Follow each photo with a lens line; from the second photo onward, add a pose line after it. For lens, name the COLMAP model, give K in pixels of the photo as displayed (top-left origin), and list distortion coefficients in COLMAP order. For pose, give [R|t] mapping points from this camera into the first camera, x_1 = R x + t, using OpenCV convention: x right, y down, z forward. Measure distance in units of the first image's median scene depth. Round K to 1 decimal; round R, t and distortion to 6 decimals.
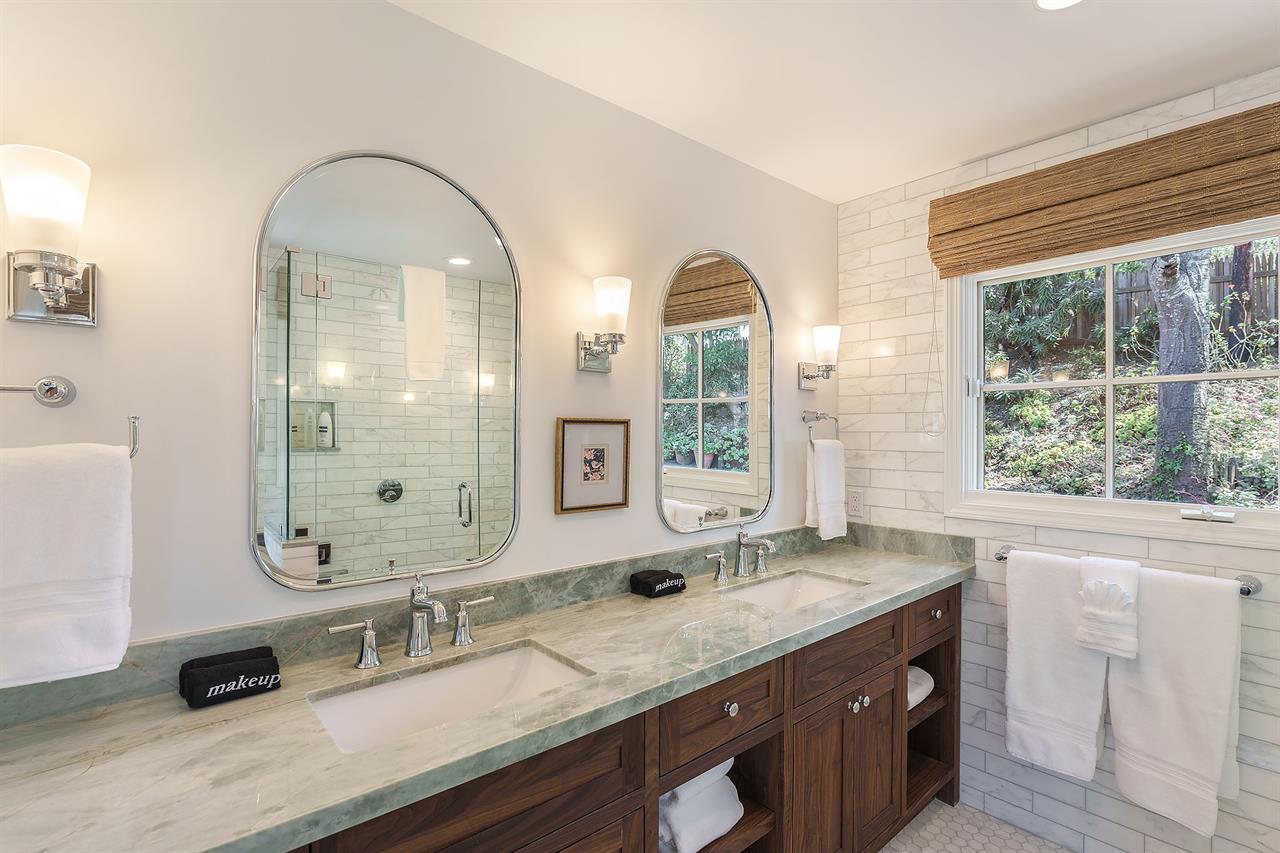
lens RADIAL K [[597.3, 0, 647.5], [0, 597.3, 432.3], [0, 0, 1]] dist [-0.015074, -0.000689]
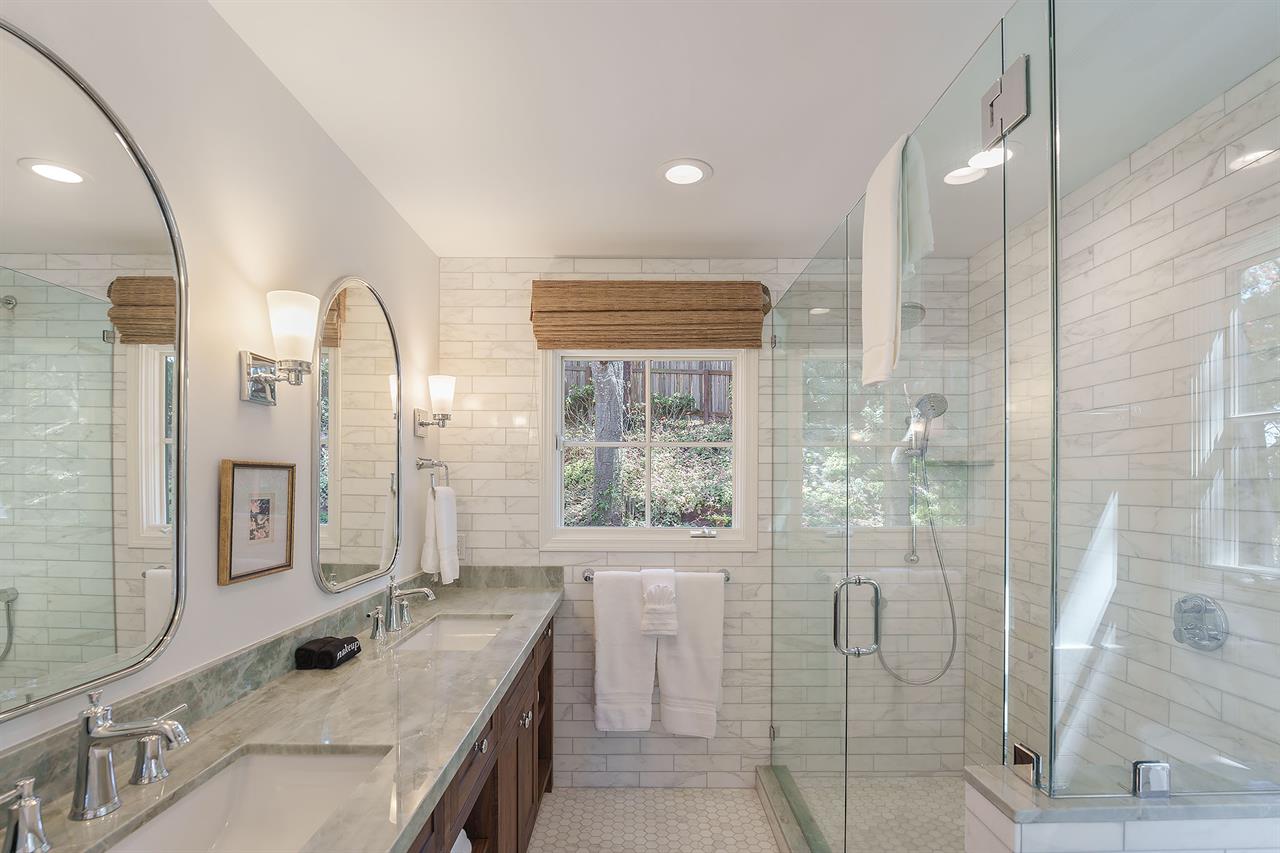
lens RADIAL K [[597.3, 0, 660.0], [0, 597.3, 482.4], [0, 0, 1]] dist [-0.015074, -0.000689]
pose [[0.649291, -0.000549, 0.760540, -0.316271], [-0.003227, 0.999989, 0.003476, 0.000018], [-0.760533, -0.004711, 0.649282, 0.066756]]
